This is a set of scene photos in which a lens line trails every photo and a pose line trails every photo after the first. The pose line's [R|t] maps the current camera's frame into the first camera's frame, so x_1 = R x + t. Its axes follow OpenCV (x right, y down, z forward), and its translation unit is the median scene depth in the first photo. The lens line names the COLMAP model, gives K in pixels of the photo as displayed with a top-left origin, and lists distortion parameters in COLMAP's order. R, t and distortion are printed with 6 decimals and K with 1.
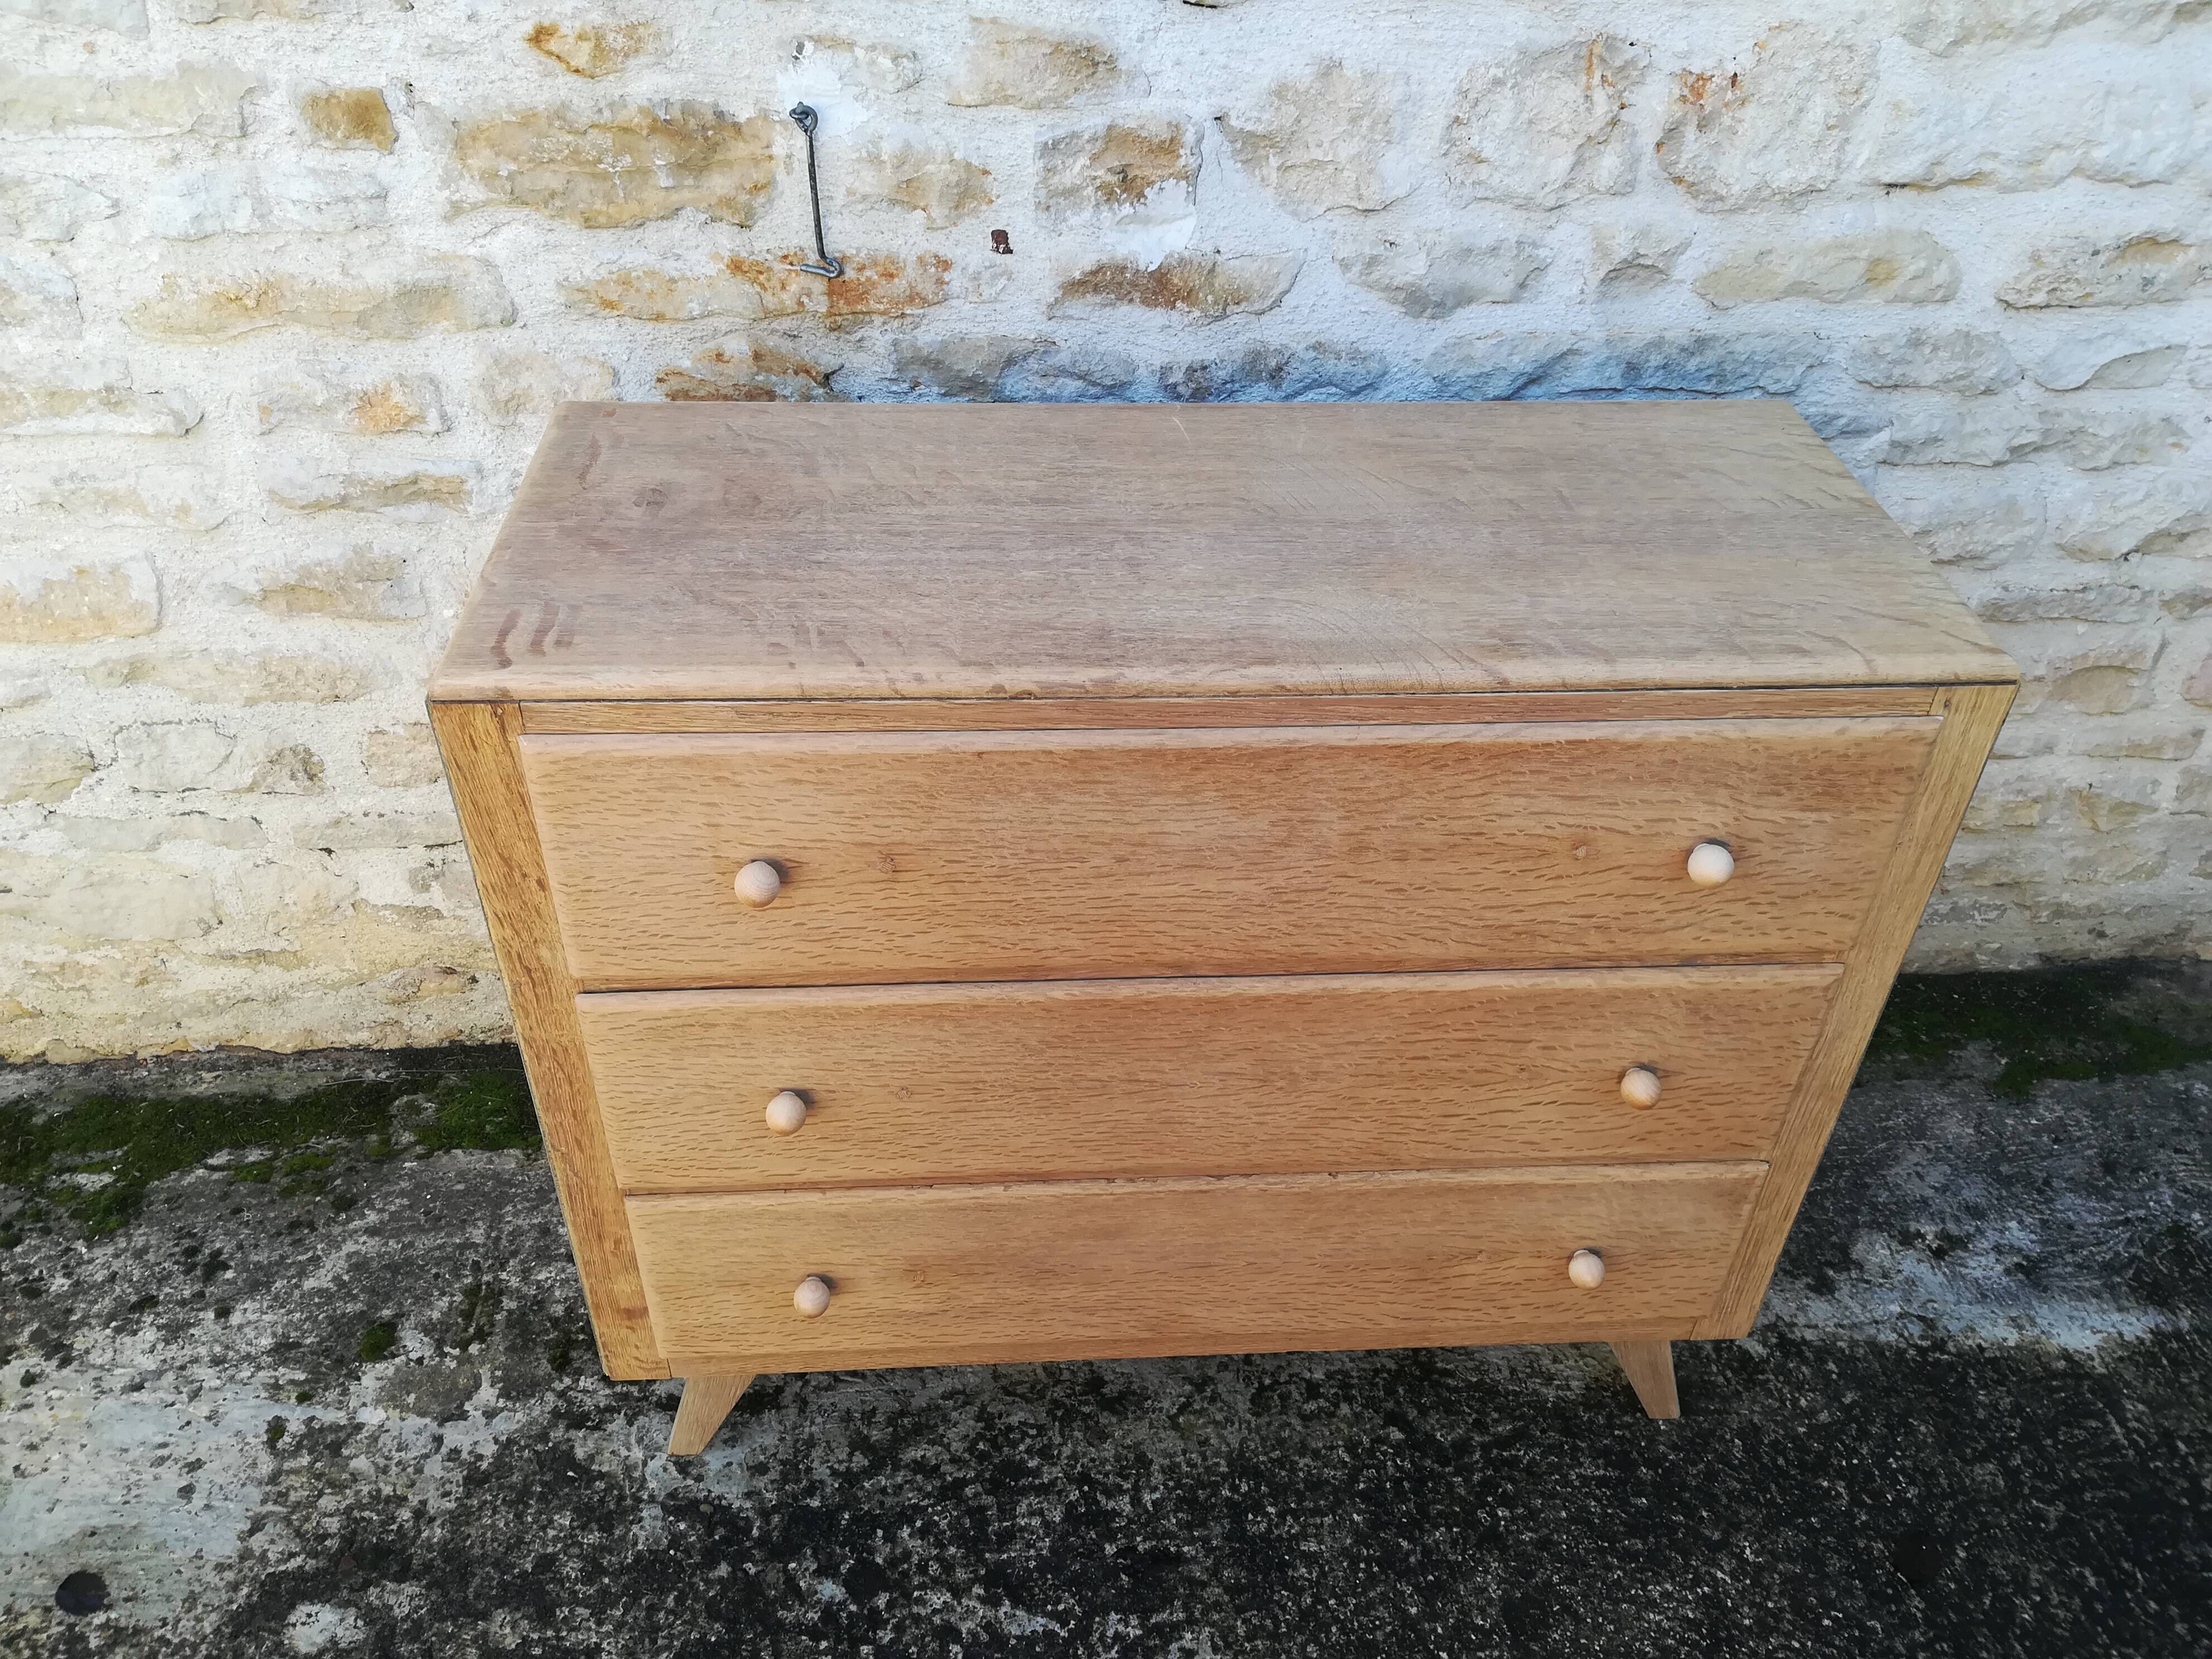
lens RADIAL K [[1682.2, 0, 1116.4], [0, 1682.2, 823.9], [0, 0, 1]] dist [0.048294, -0.060996]
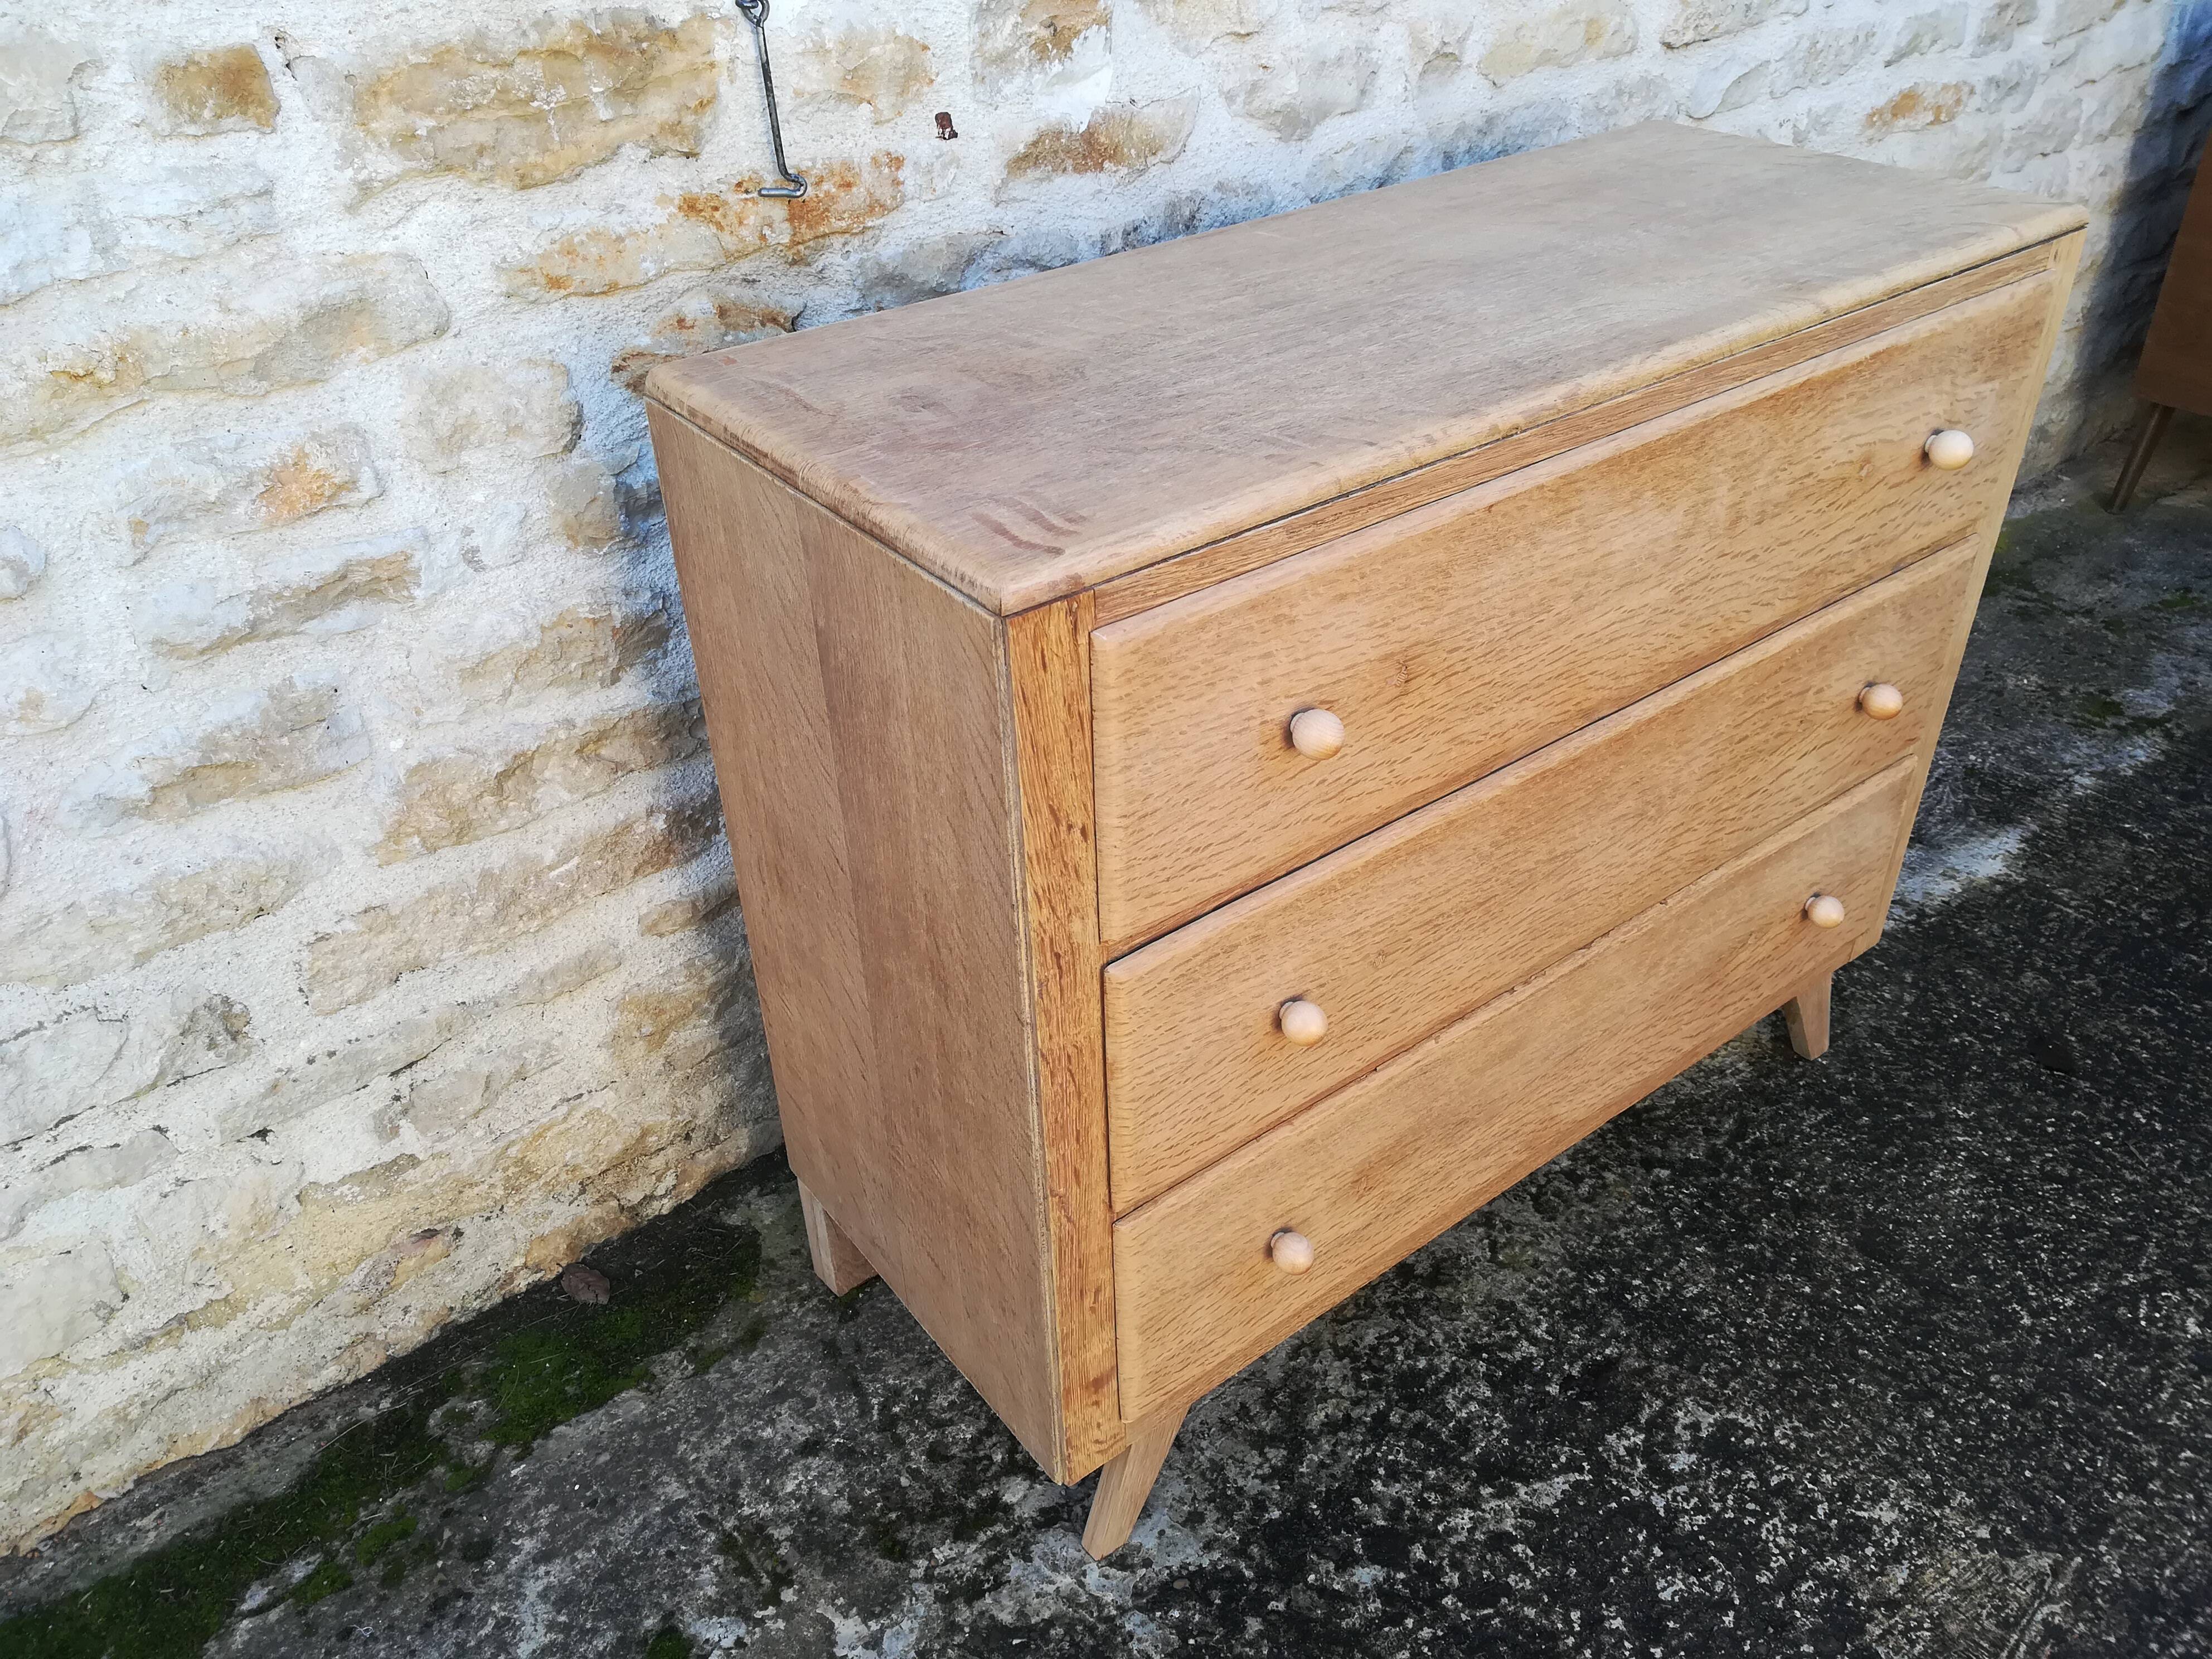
lens RADIAL K [[1682.2, 0, 1097.1], [0, 1682.2, 825.4], [0, 0, 1]] dist [0.048294, -0.060996]
pose [[0.834972, -0.350964, 0.423848, -0.501704], [0.375461, 0.926431, 0.027473, 0.009268], [-0.402308, 0.136199, 0.905317, 0.188781]]
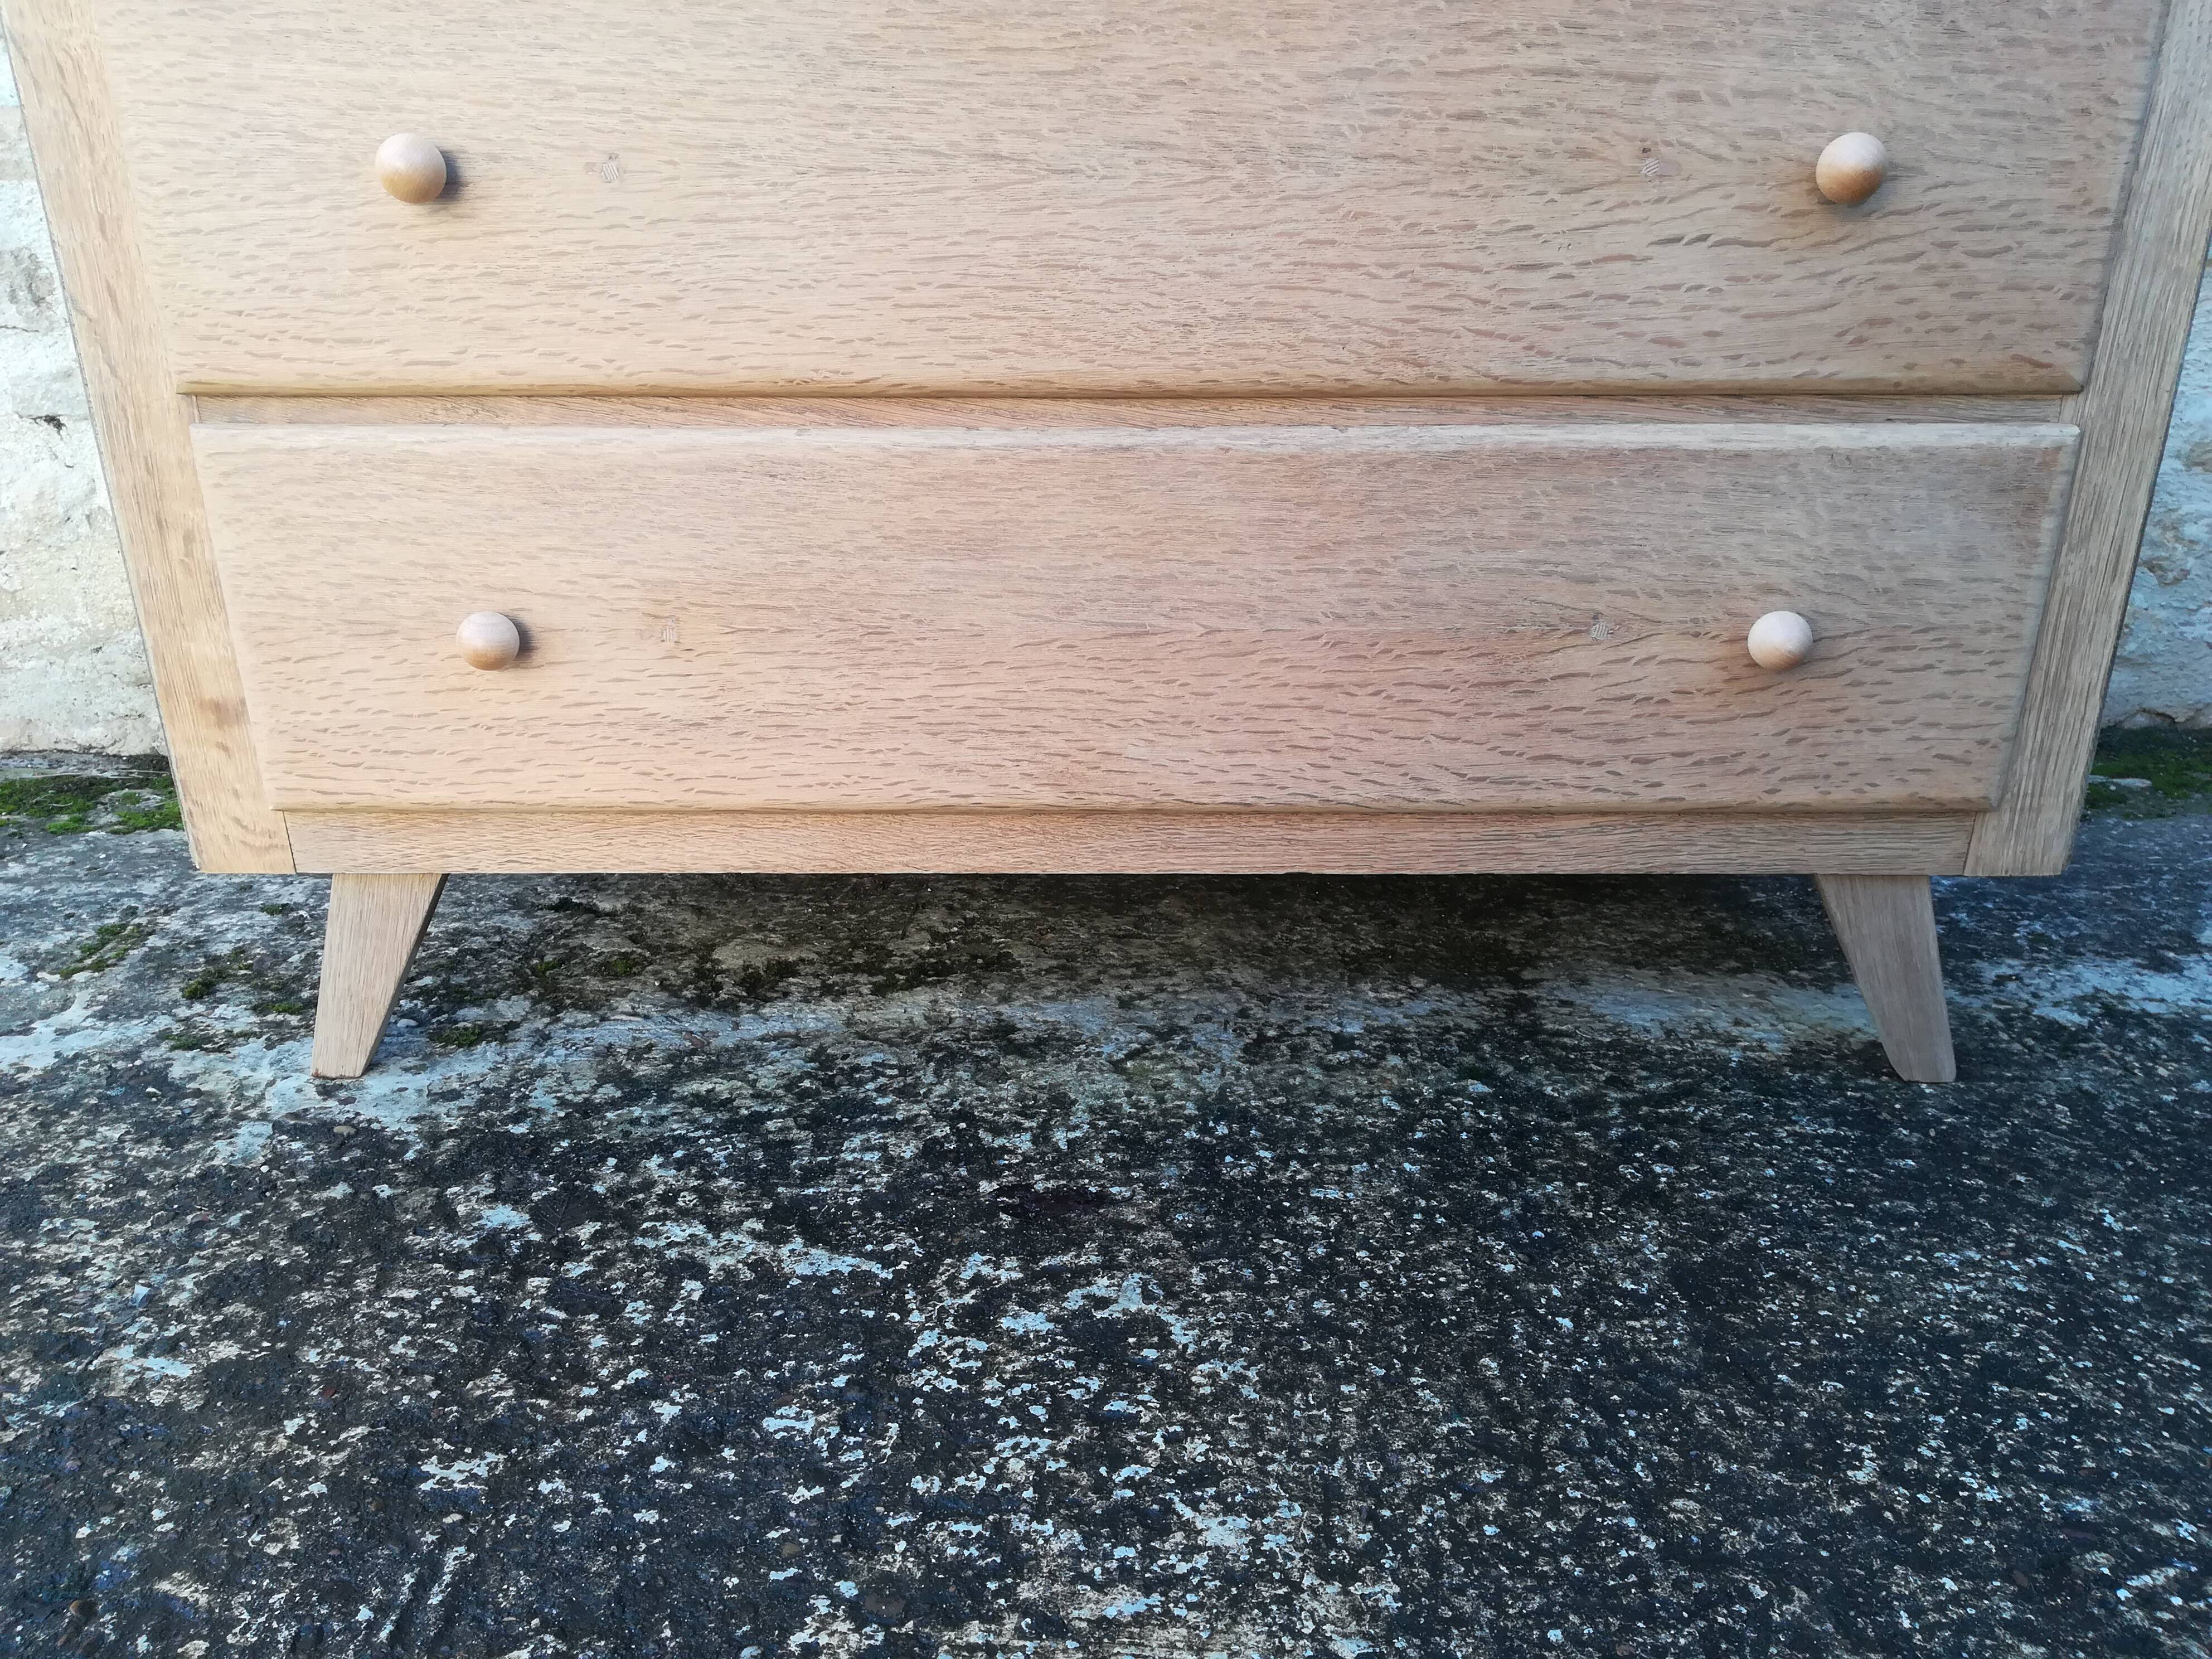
lens RADIAL K [[1682.2, 0, 1116.6], [0, 1682.2, 835.8], [0, 0, 1]] dist [0.048294, -0.060996]
pose [[0.997492, 0.000386, -0.070779, 0.081188], [-0.017986, 0.968543, -0.248195, 0.444524], [0.068457, 0.248845, 0.966121, 0.393919]]
